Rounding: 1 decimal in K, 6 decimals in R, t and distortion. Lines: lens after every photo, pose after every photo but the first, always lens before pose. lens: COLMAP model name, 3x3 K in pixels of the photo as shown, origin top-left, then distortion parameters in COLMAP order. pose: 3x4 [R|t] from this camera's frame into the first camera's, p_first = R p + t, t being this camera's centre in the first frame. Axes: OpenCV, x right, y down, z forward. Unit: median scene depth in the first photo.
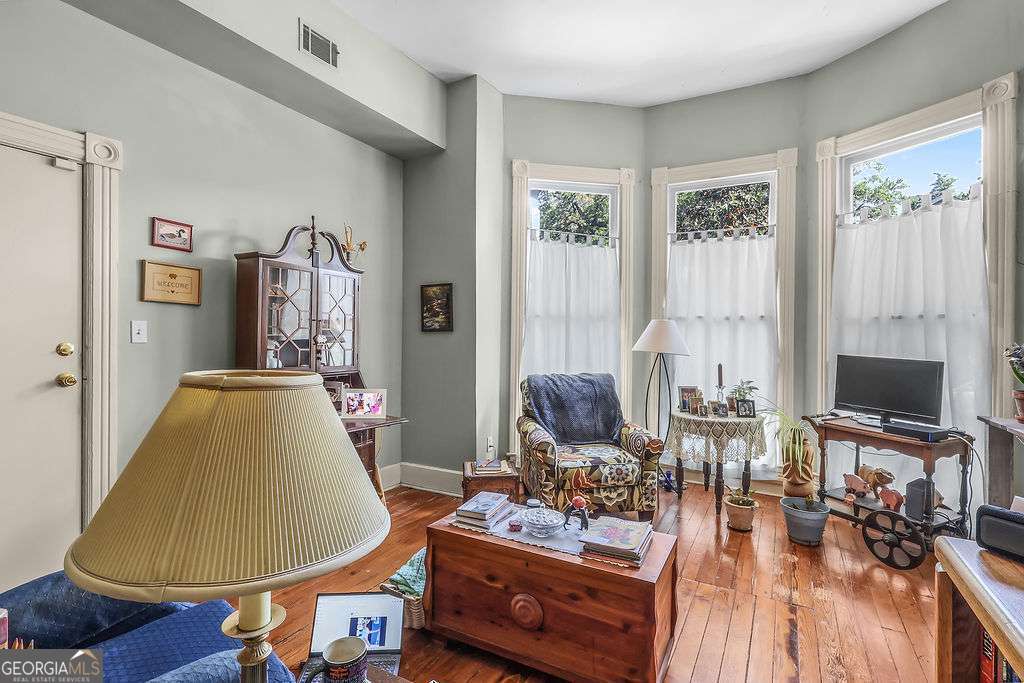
lens RADIAL K [[489.1, 0, 507.9], [0, 489.1, 341.0], [0, 0, 1]] dist [0.000011, 0.000009]
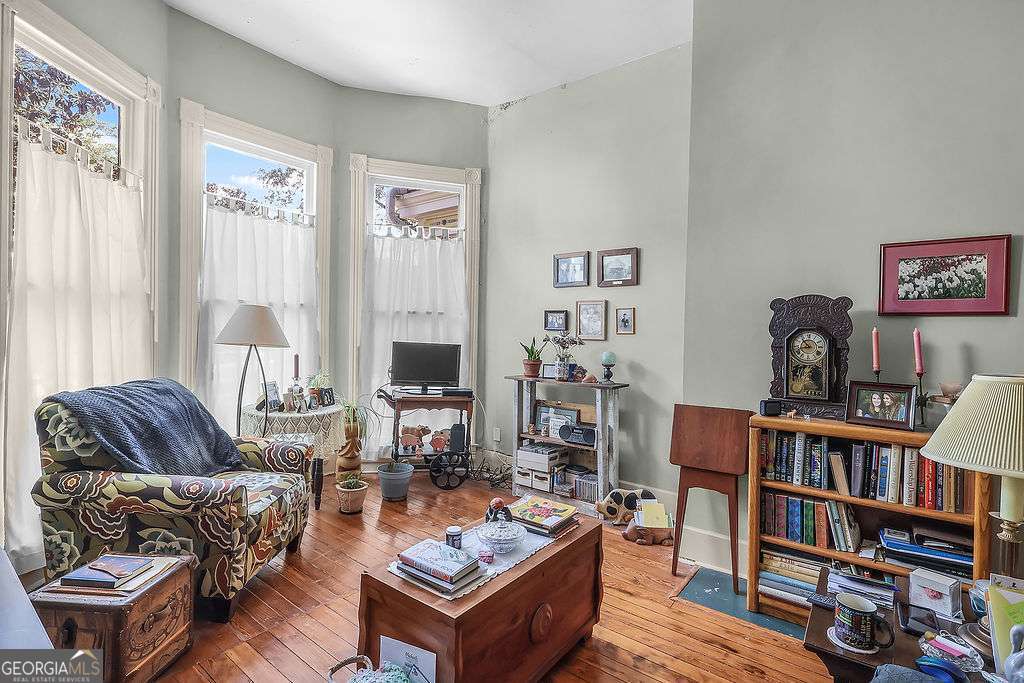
lens RADIAL K [[489.1, 0, 507.9], [0, 489.1, 341.0], [0, 0, 1]] dist [0.000011, 0.000009]
pose [[0.153217, -0.022978, 0.987925, -0.494467], [-0.006204, 0.999688, 0.024214, -0.004146], [-0.988173, -0.009839, 0.153027, 0.531994]]
